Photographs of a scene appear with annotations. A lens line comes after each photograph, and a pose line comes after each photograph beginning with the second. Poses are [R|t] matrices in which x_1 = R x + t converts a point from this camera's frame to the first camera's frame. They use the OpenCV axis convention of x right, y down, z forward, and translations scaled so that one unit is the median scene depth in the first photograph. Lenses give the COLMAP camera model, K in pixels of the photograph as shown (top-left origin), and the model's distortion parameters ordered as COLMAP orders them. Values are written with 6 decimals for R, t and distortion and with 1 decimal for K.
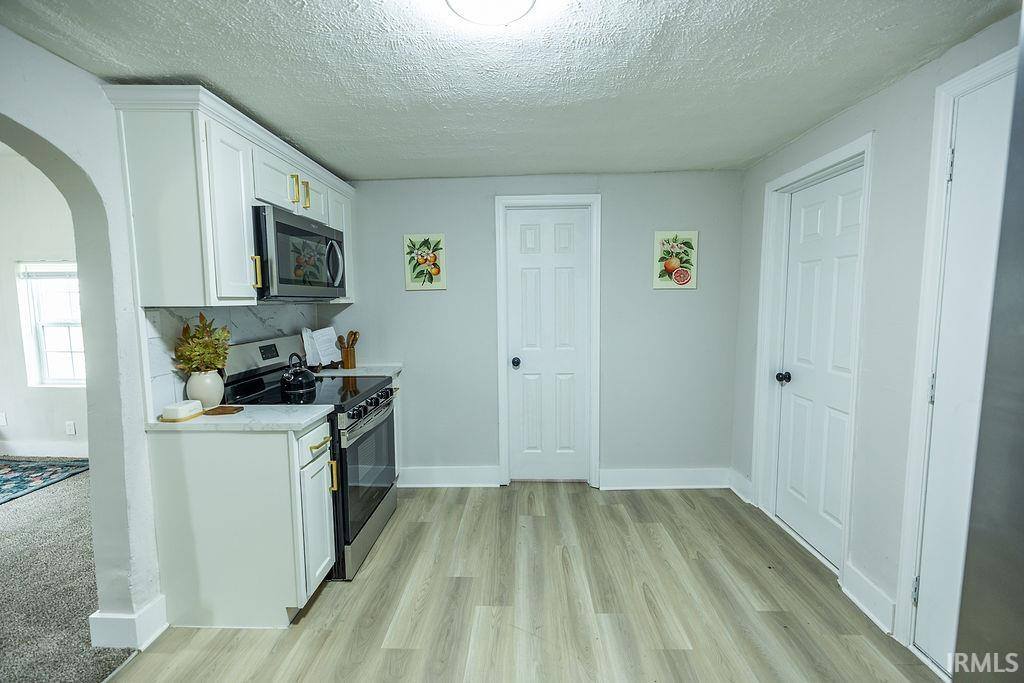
lens RADIAL K [[430.3, 0, 509.9], [0, 430.3, 339.3], [0, 0, 1]] dist [0.001778, 0.000020]
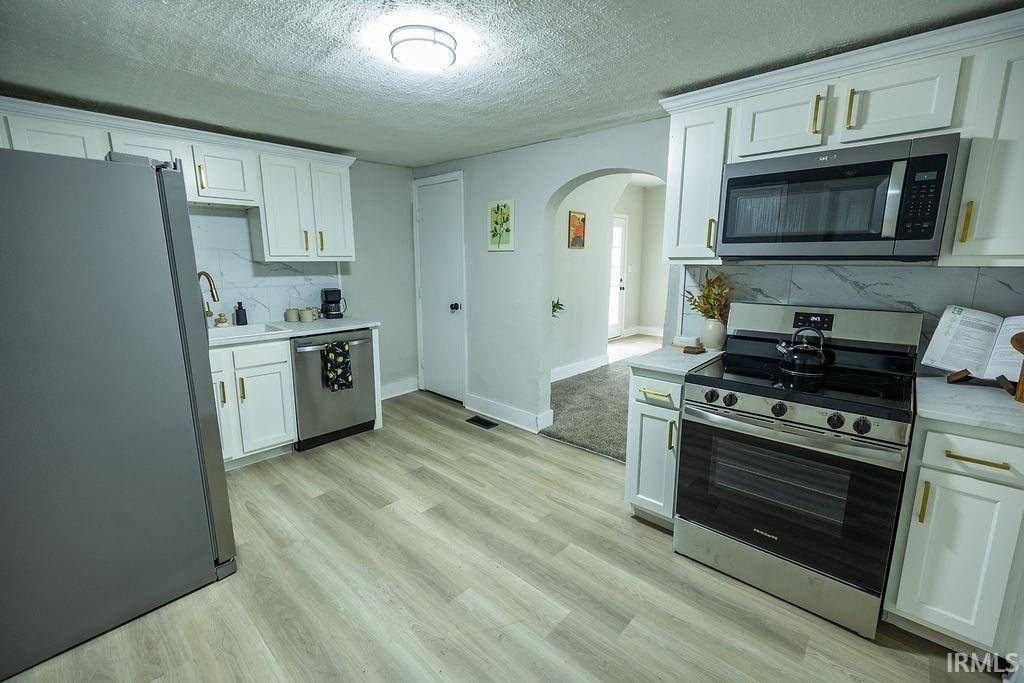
lens RADIAL K [[430.0, 0, 514.1], [0, 430.0, 340.0], [0, 0, 1]] dist [0.002243, 0.000232]
pose [[-0.647252, 0.149781, -0.747416, 0.421606], [-0.064673, 0.966180, 0.249627, -0.099346], [0.759527, 0.209909, -0.615675, 0.981311]]
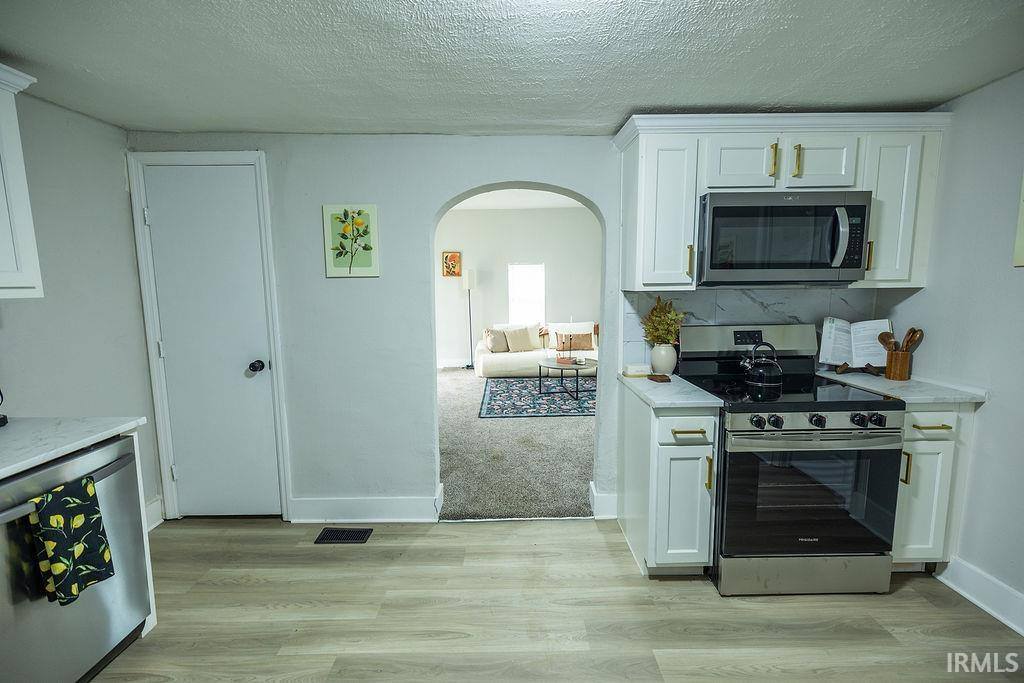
lens RADIAL K [[437.2, 0, 514.5], [0, 437.2, 340.3], [0, 0, 1]] dist [0.002601, 0.000253]
pose [[0.040050, 0.133071, -0.990297, 0.367296], [-0.080600, 0.988293, 0.129542, -0.046426], [0.995942, 0.074630, 0.050307, 0.381794]]
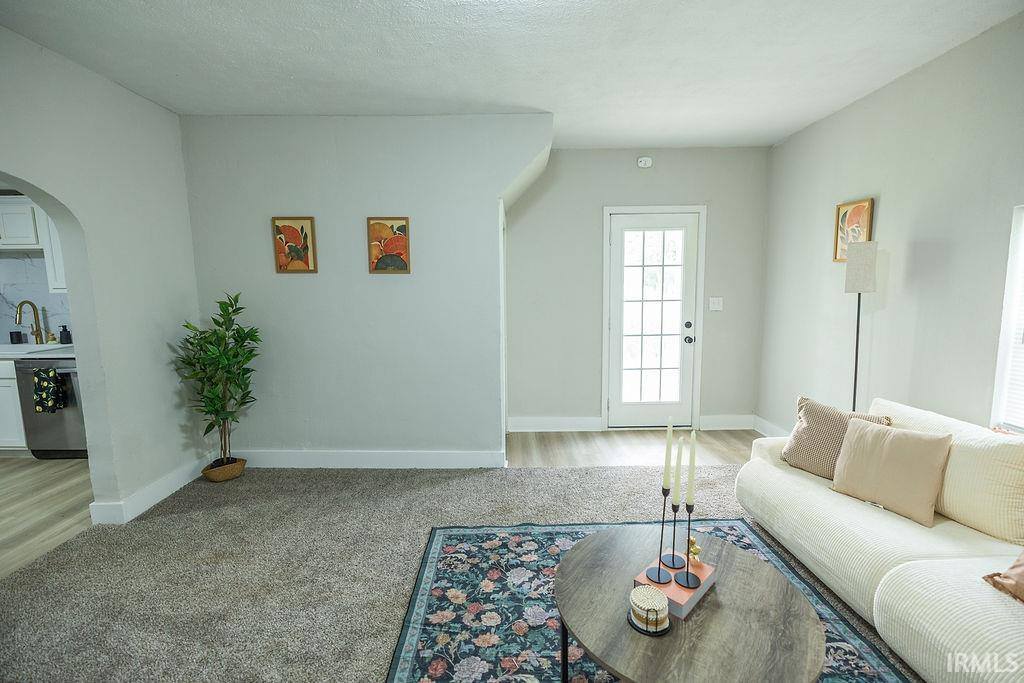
lens RADIAL K [[440.2, 0, 511.7], [0, 440.2, 338.4], [0, 0, 1]] dist [0.002224, 0.000174]
pose [[-0.998917, 0.021598, -0.041204, -1.463407], [0.012487, 0.977675, 0.209750, -0.109574], [0.044814, 0.209009, -0.976886, 1.208229]]
